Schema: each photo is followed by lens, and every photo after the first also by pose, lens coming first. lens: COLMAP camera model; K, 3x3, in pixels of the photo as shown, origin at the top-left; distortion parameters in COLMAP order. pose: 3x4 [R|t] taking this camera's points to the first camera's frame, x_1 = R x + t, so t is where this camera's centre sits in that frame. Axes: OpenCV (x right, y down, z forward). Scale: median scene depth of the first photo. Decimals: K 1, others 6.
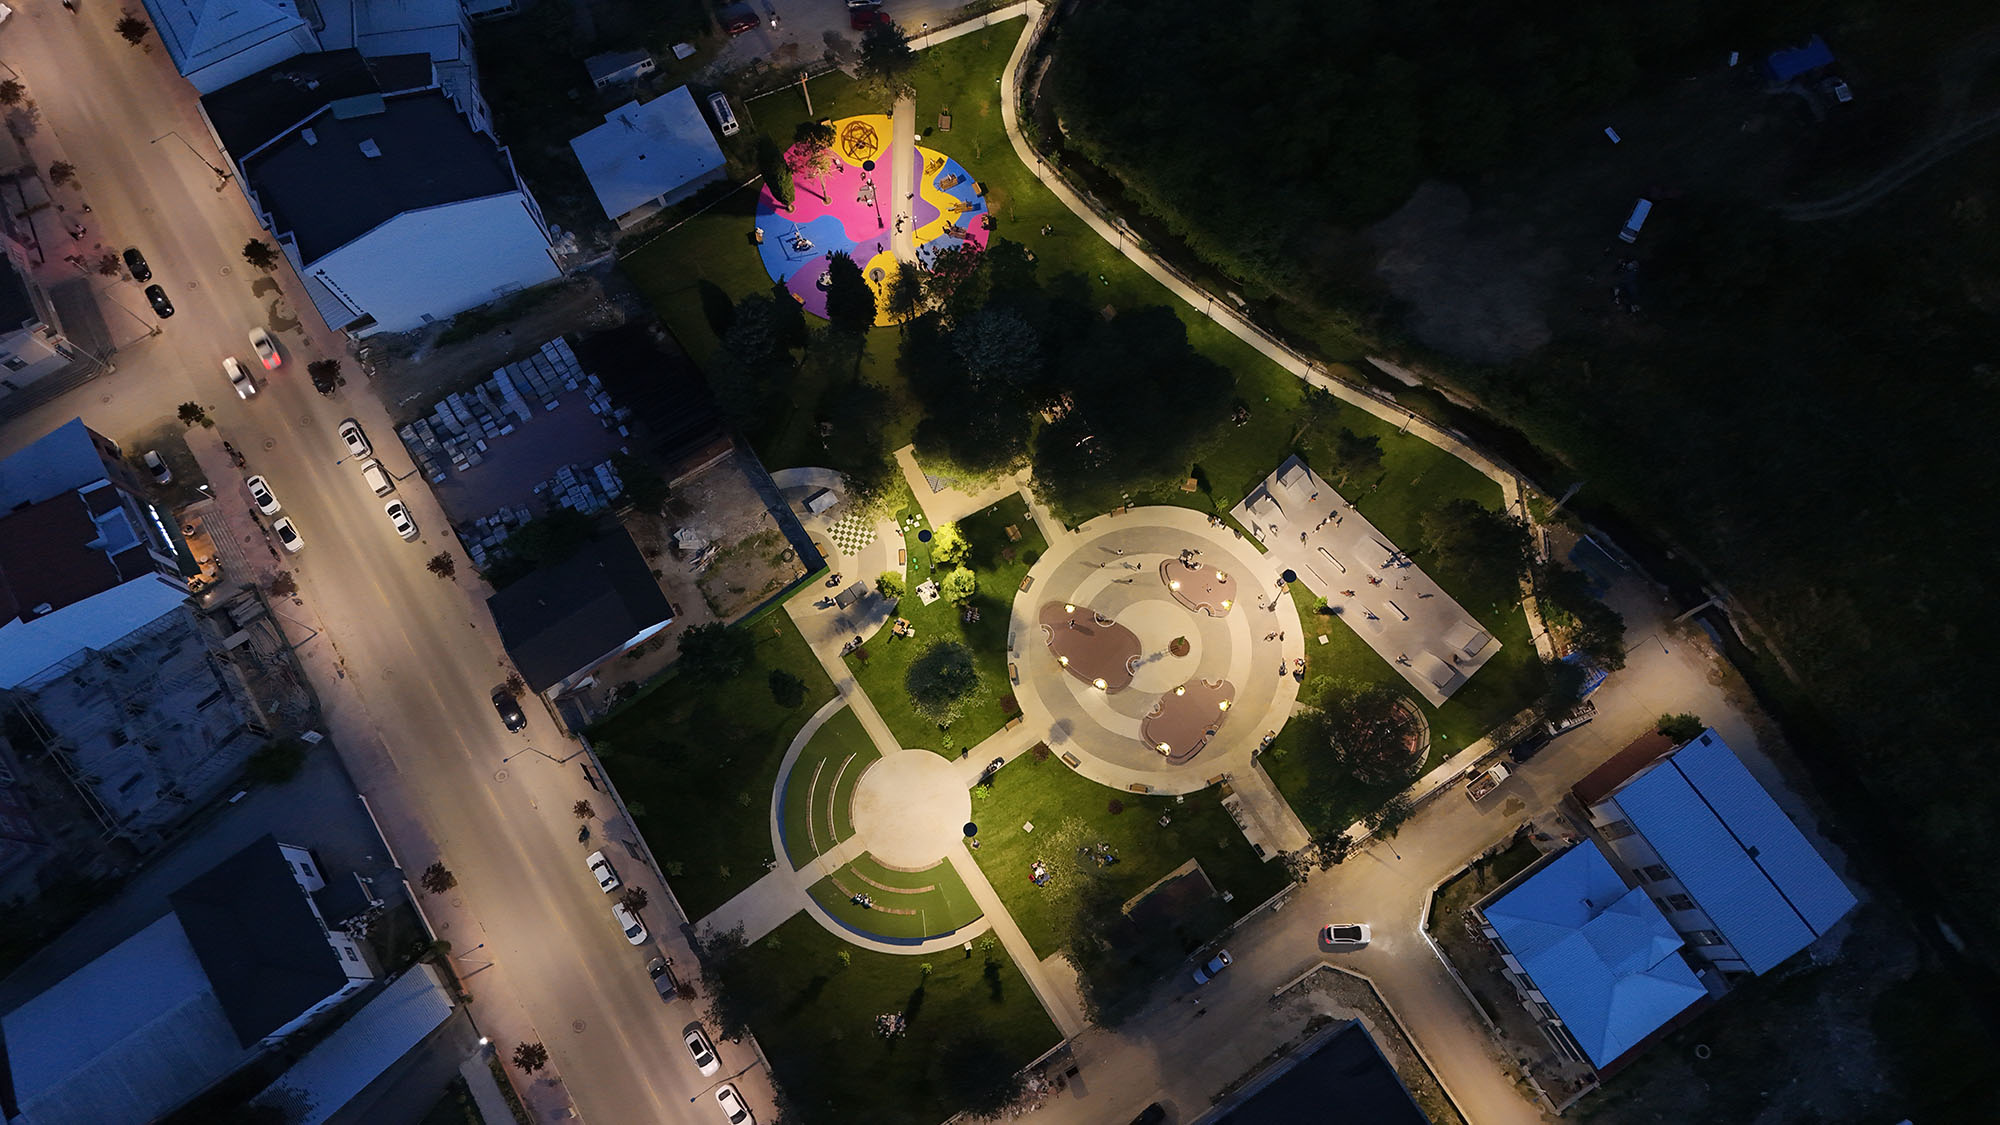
lens RADIAL K [[1467.8, 0, 1008.6], [0, 1467.8, 562.9], [0, 0, 1]] dist [0.063020, -0.071839]
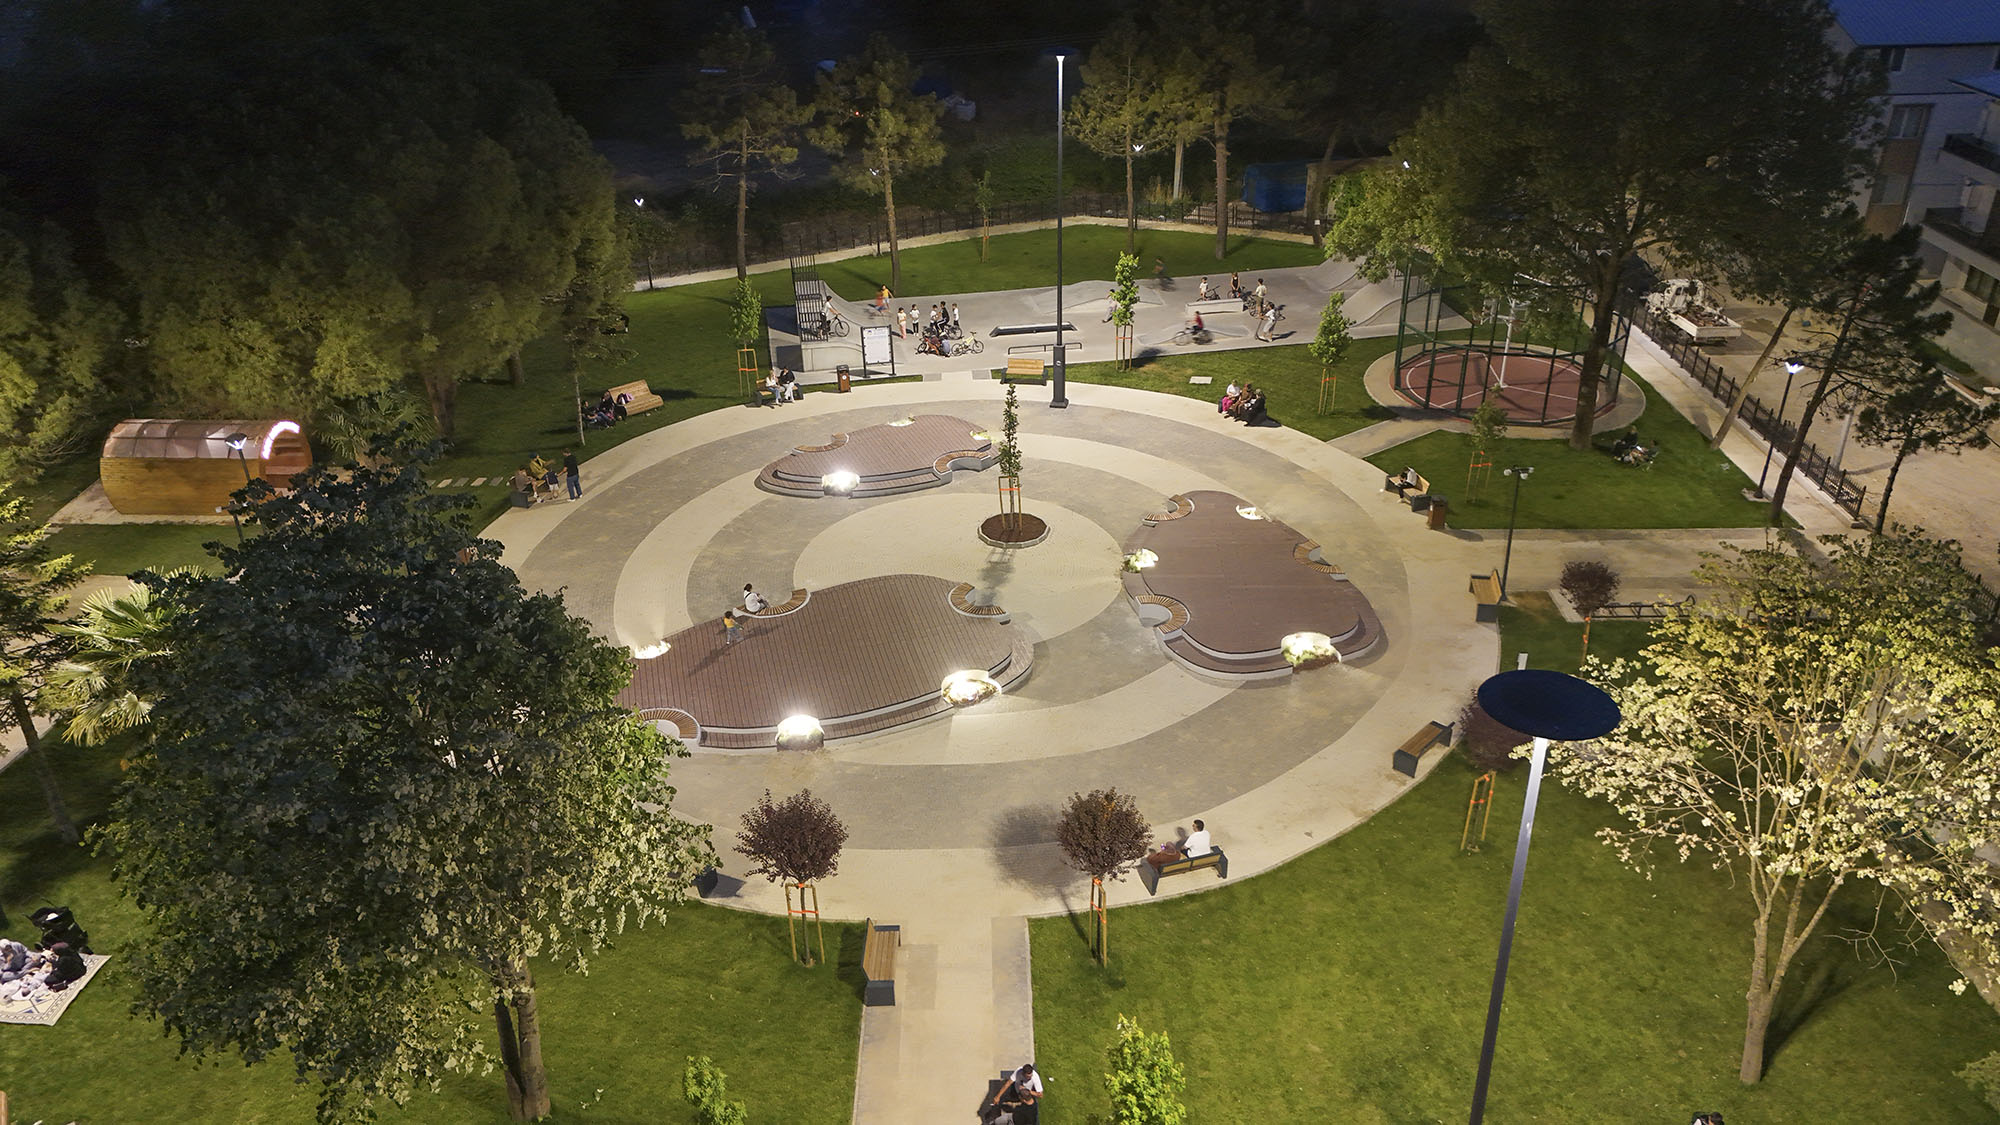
lens RADIAL K [[1467.8, 0, 1008.6], [0, 1467.8, 562.9], [0, 0, 1]] dist [0.063020, -0.071839]
pose [[0.541094, -0.384071, 0.748135, -0.110996], [0.802526, 0.501703, -0.322873, 0.155885], [-0.251335, 0.775102, 0.579695, 0.822391]]
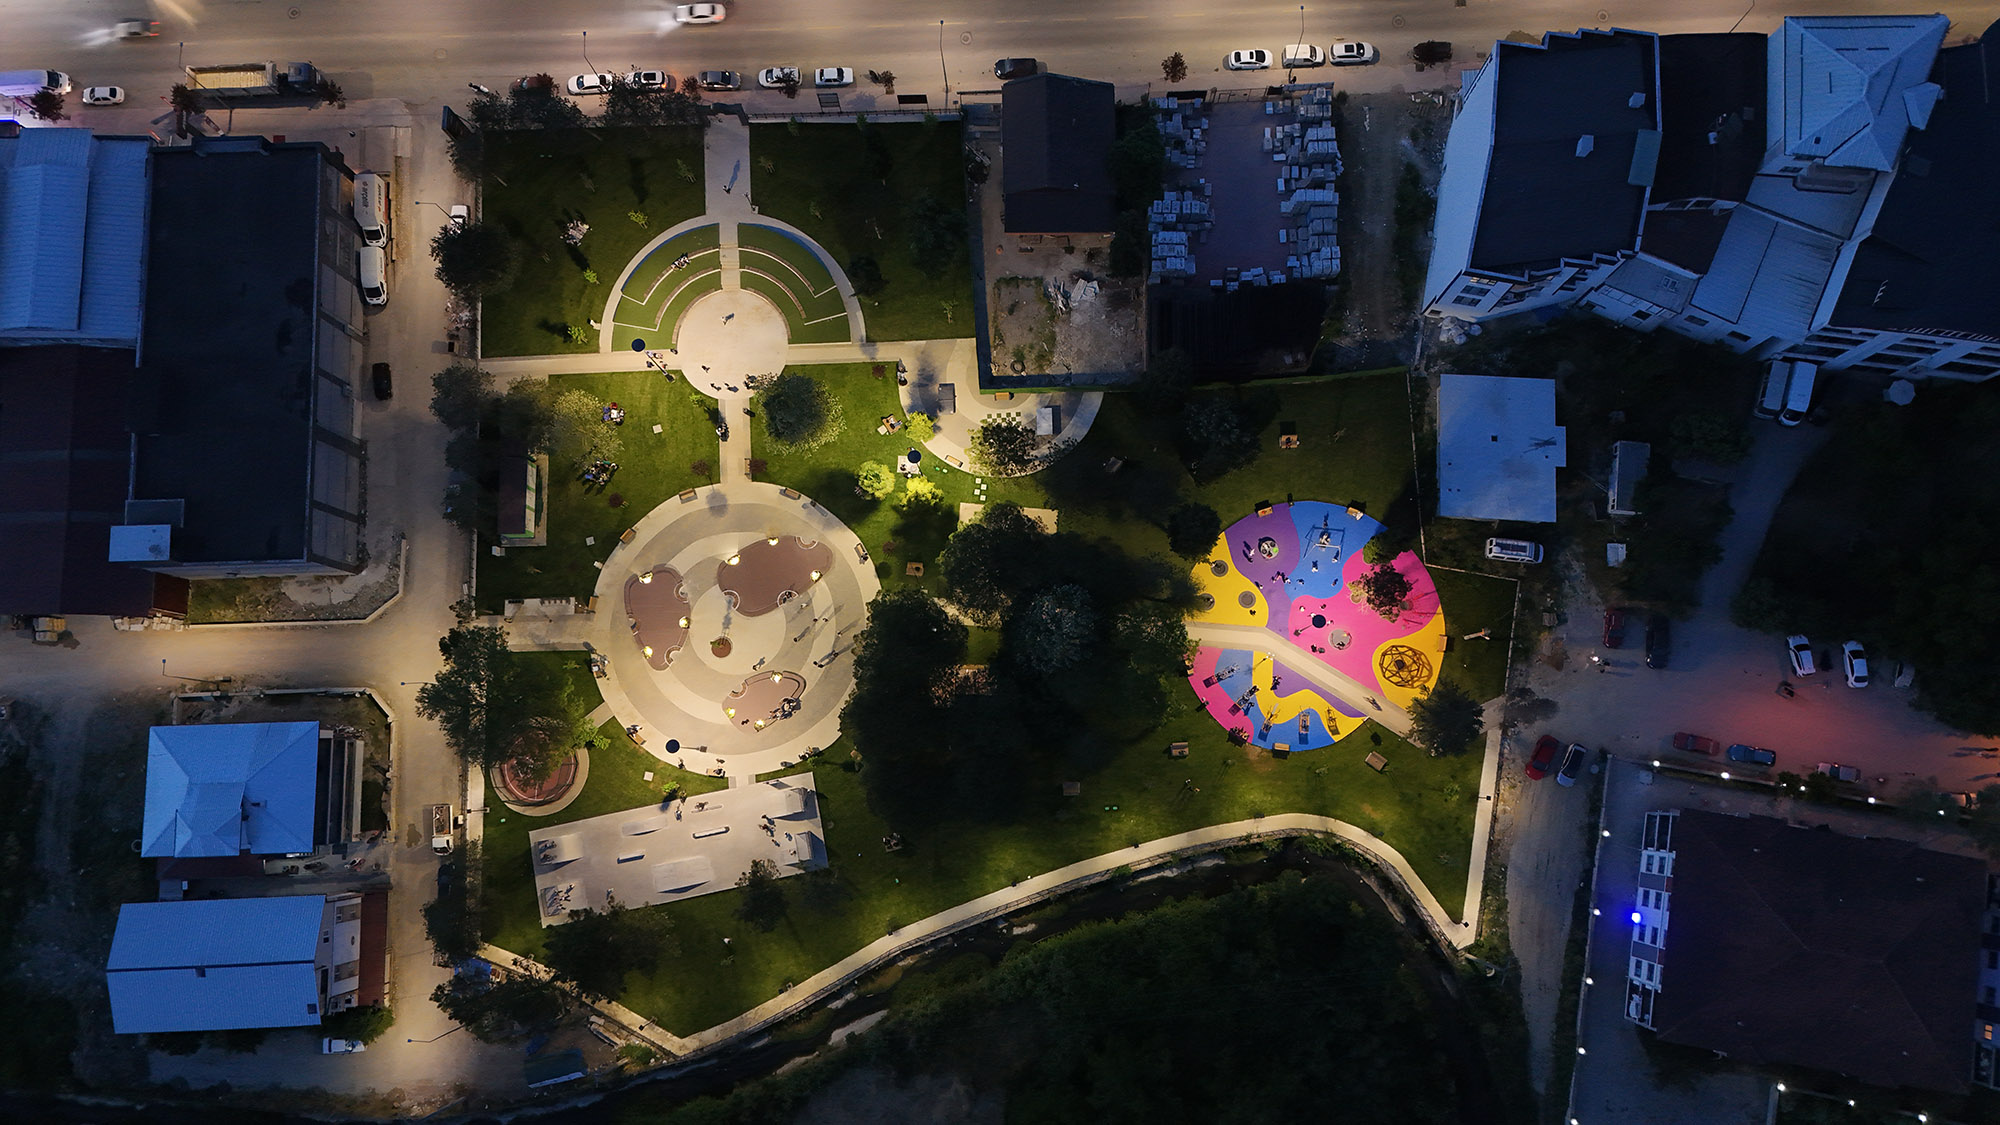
lens RADIAL K [[1467.8, 0, 1008.6], [0, 1467.8, 562.9], [0, 0, 1]] dist [0.063020, -0.071839]
pose [[-0.524209, 0.848301, -0.074772, 0.040134], [-0.803166, -0.463306, 0.374530, -0.440875], [0.283072, 0.256386, 0.924195, 0.117994]]
